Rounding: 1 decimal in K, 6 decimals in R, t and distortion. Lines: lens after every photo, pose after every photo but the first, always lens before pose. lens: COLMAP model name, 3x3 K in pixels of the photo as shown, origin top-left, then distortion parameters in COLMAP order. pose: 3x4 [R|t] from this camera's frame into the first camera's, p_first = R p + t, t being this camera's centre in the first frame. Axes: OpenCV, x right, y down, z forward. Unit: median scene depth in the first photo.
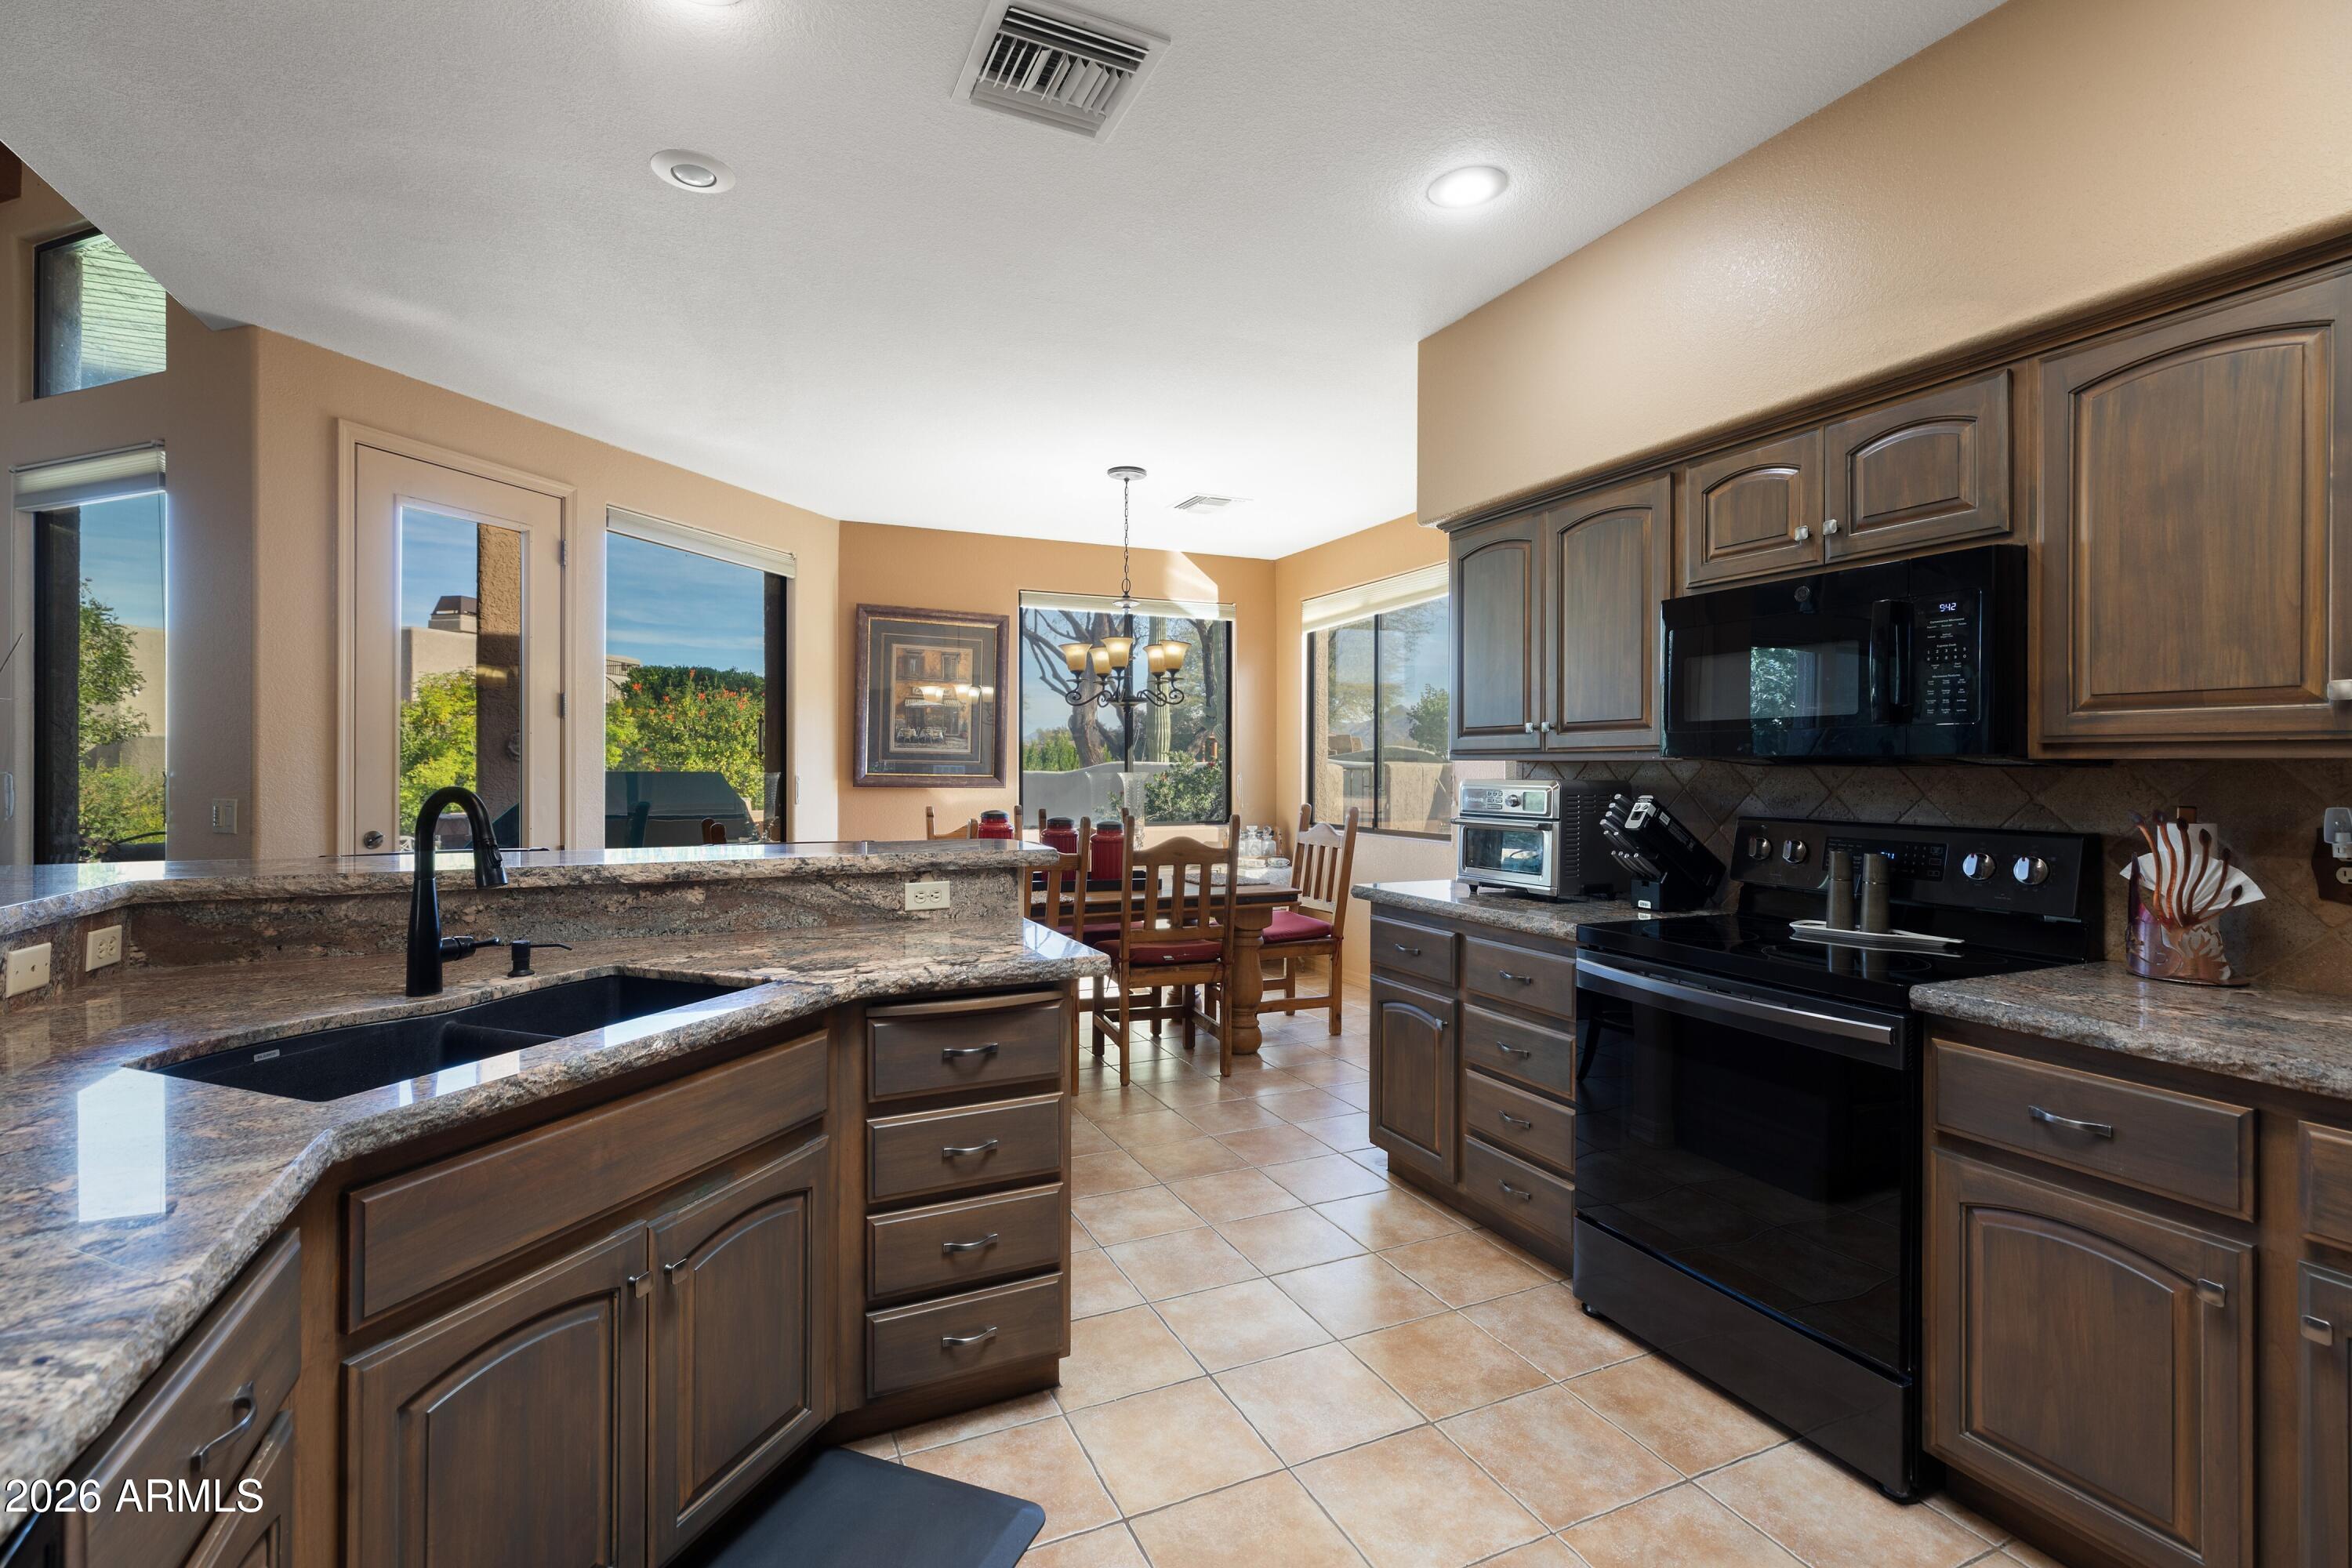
lens RADIAL K [[1049.3, 0, 1152.5], [0, 1049.3, 774.7], [0, 0, 1]] dist [0.004876, 0.000605]
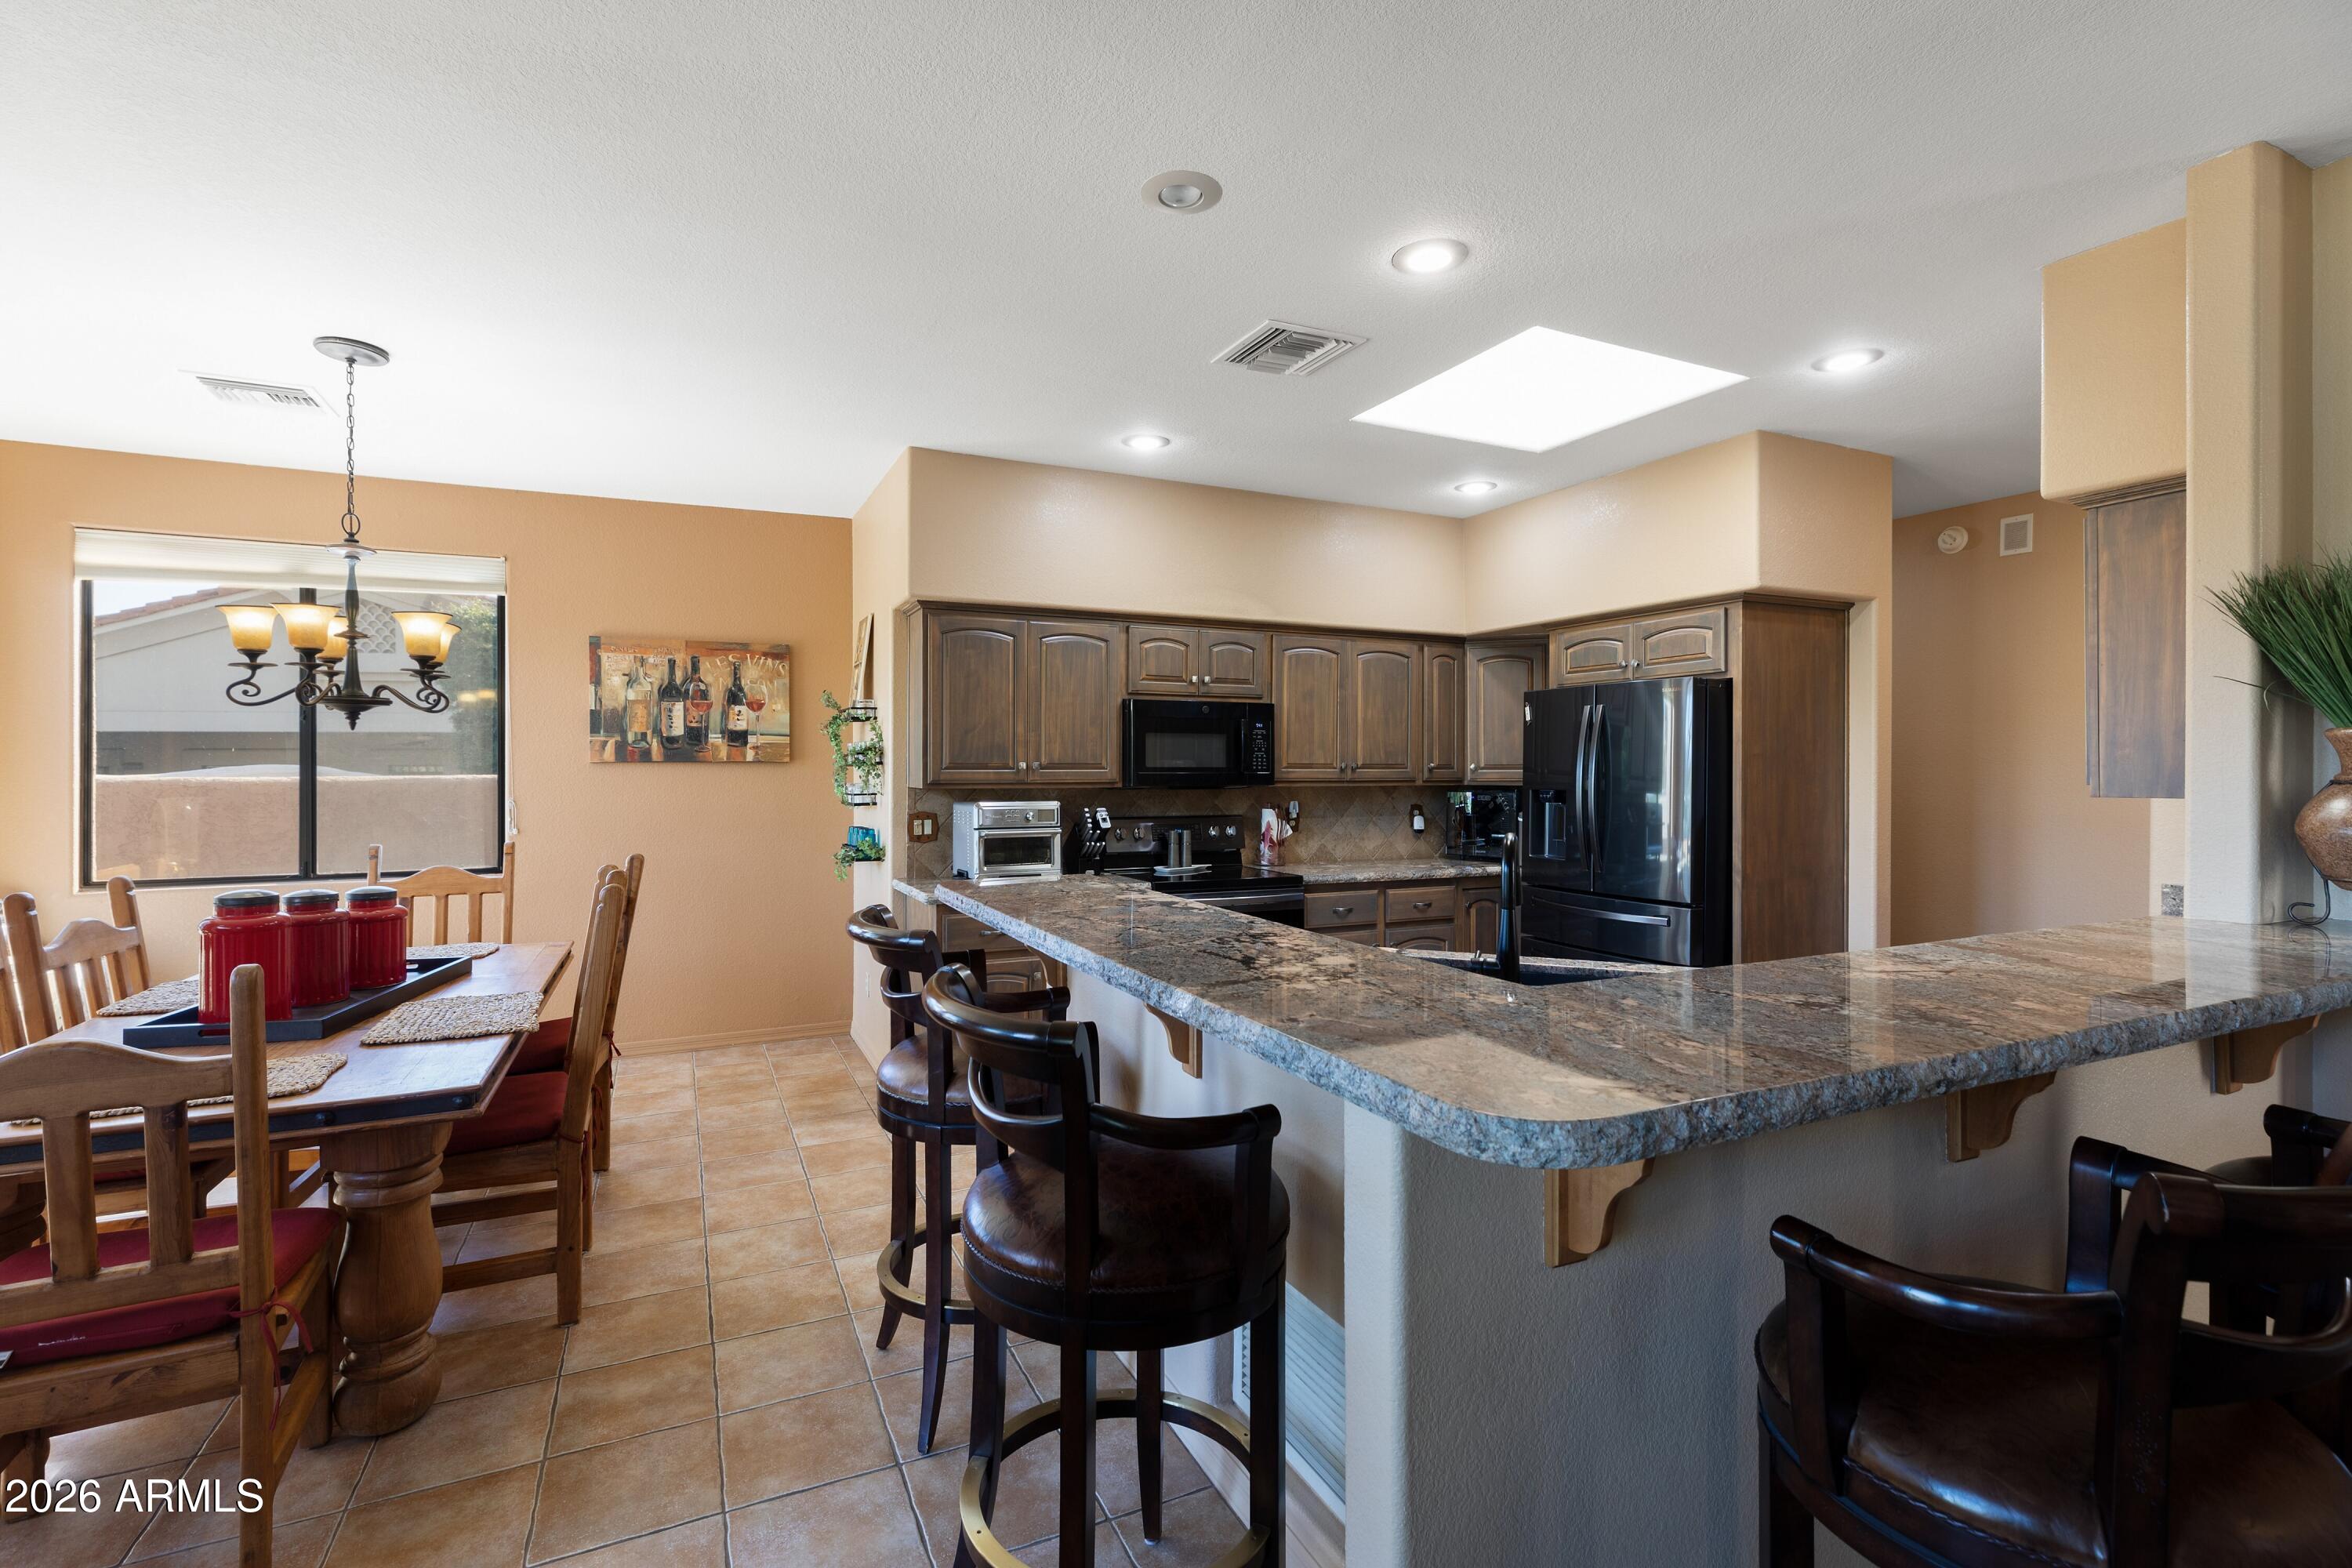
lens RADIAL K [[1049.3, 0, 1152.5], [0, 1049.3, 774.7], [0, 0, 1]] dist [0.004876, 0.000605]
pose [[-0.015766, -0.009617, 0.999829, -0.563720], [0.007915, 0.999921, 0.009743, -0.023211], [-0.999844, 0.008067, -0.015688, 0.427797]]
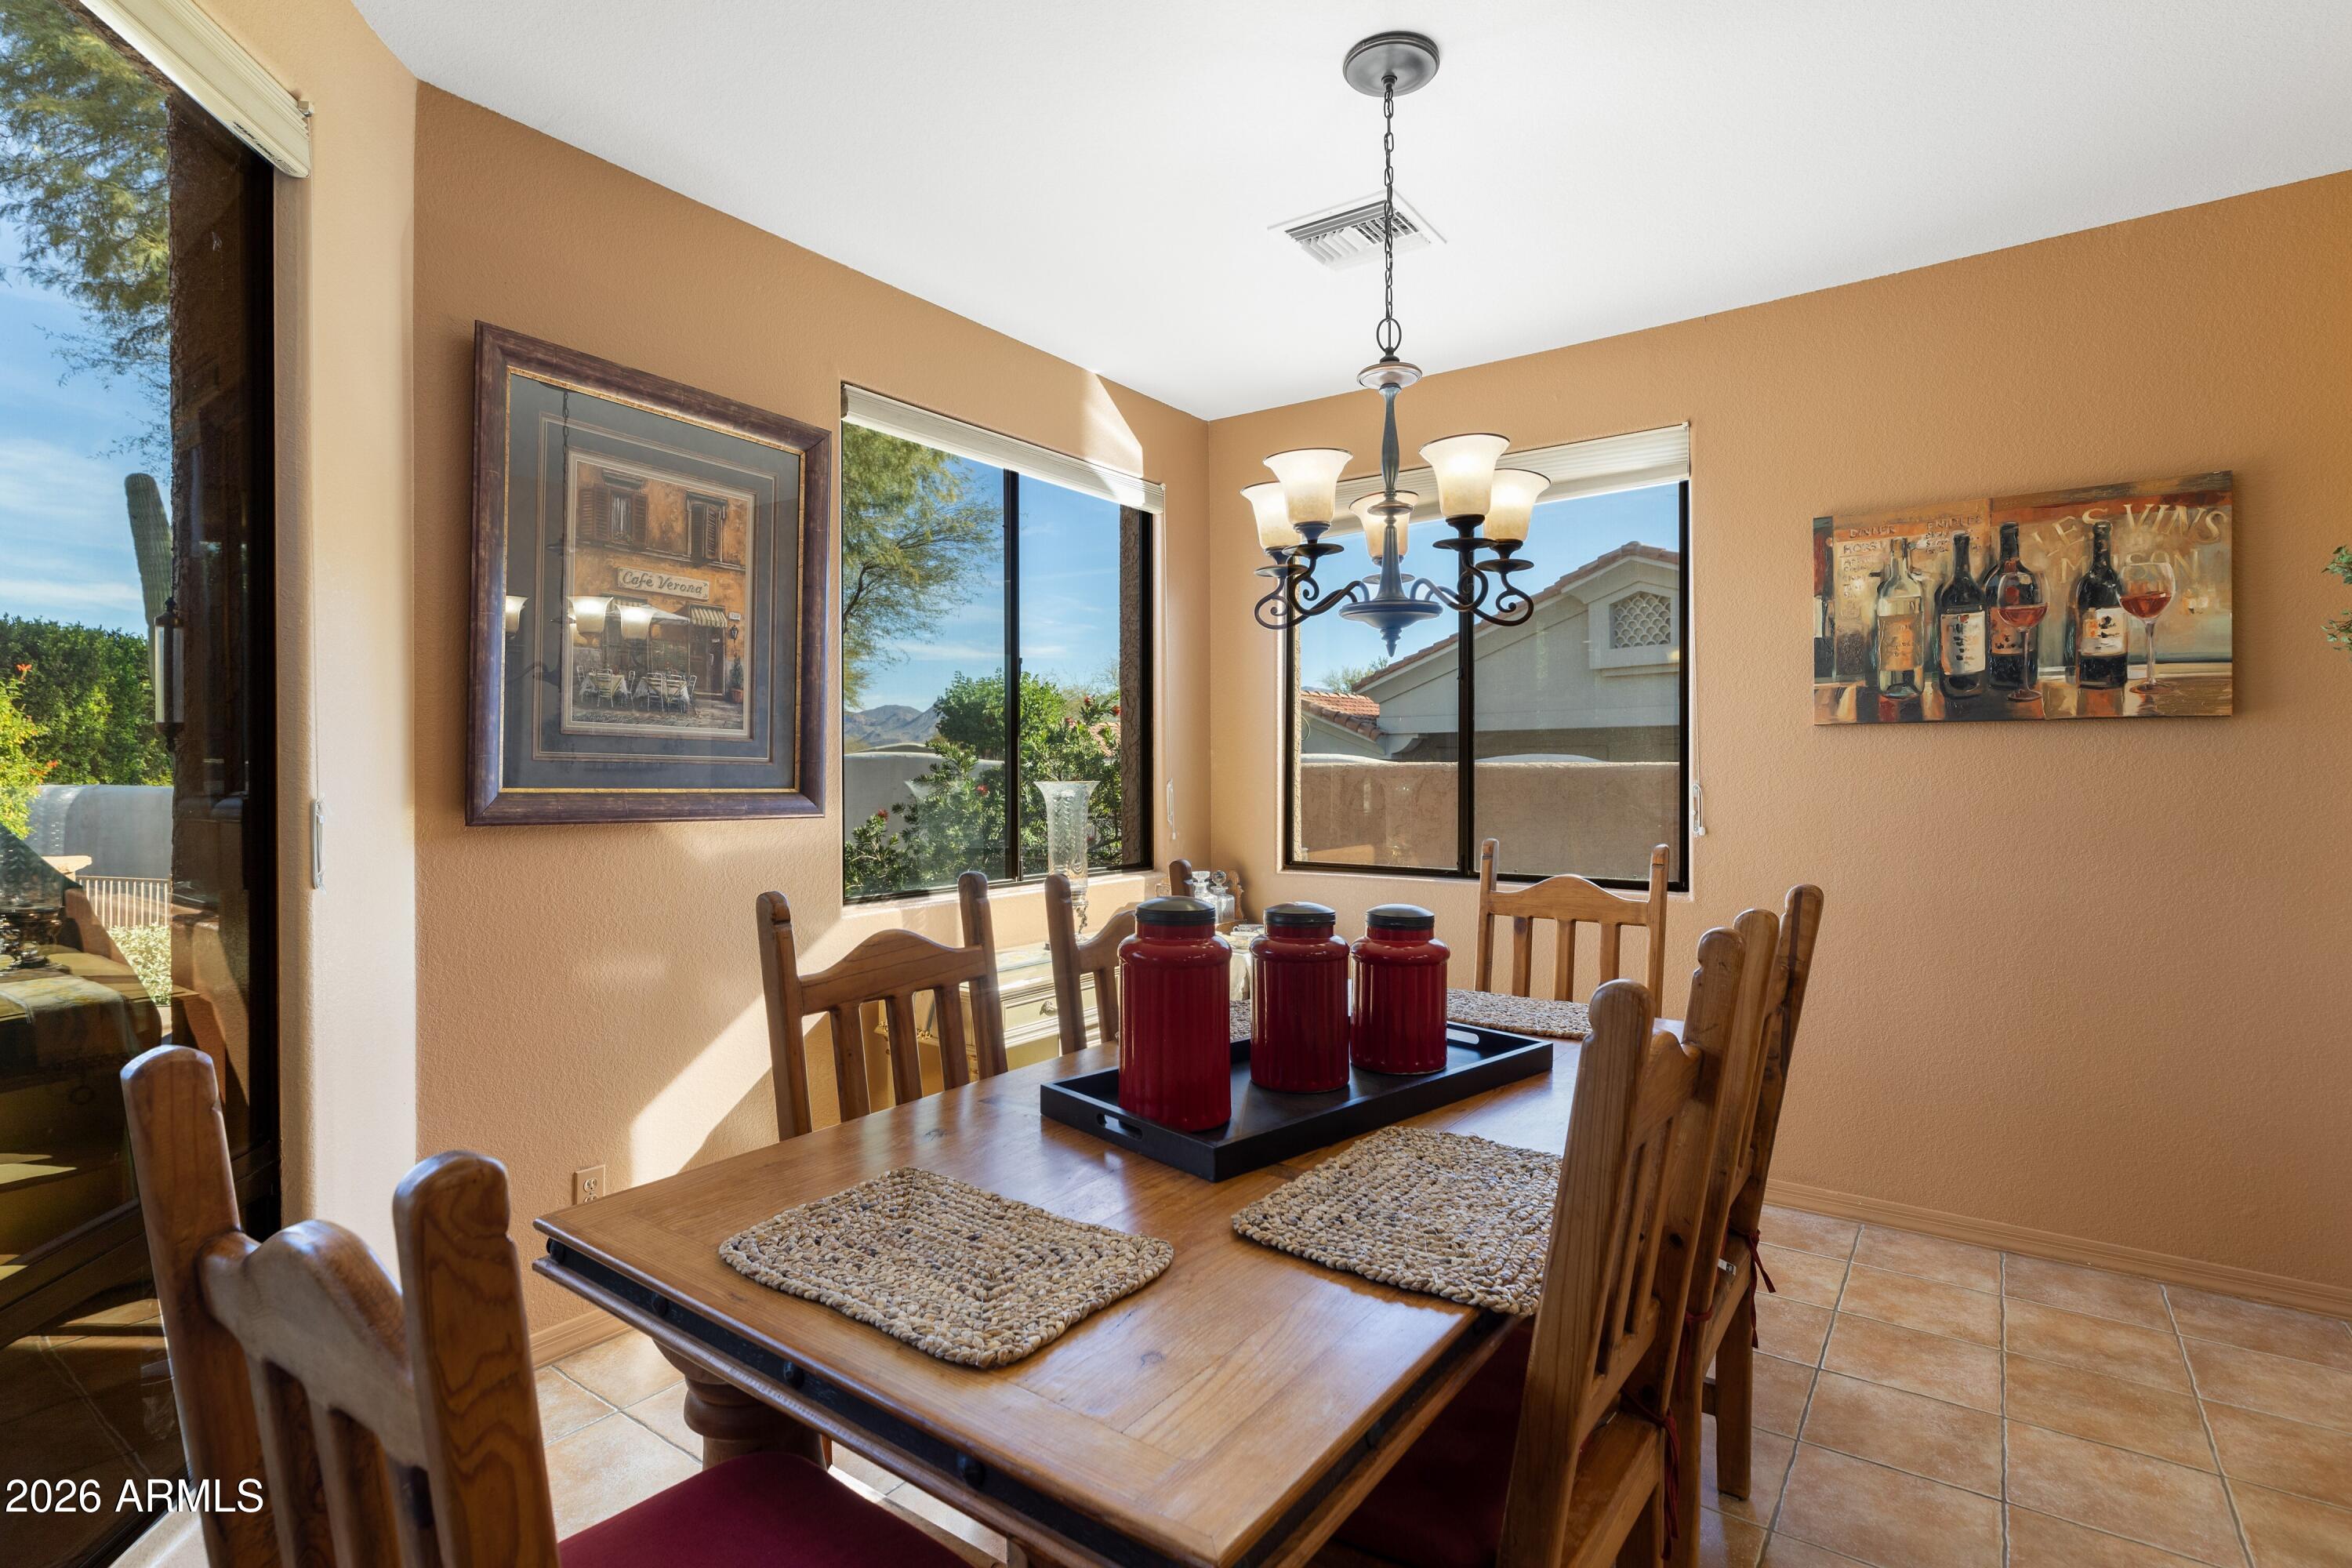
lens RADIAL K [[1122.7, 0, 1169.4], [0, 1122.7, 762.5], [0, 0, 1]] dist [-0.011759, 0.002028]
pose [[0.867044, 0.001505, 0.498229, -0.264681], [0.003808, 0.999946, -0.009646, -0.005764], [-0.498217, 0.010261, 0.866992, 0.546282]]
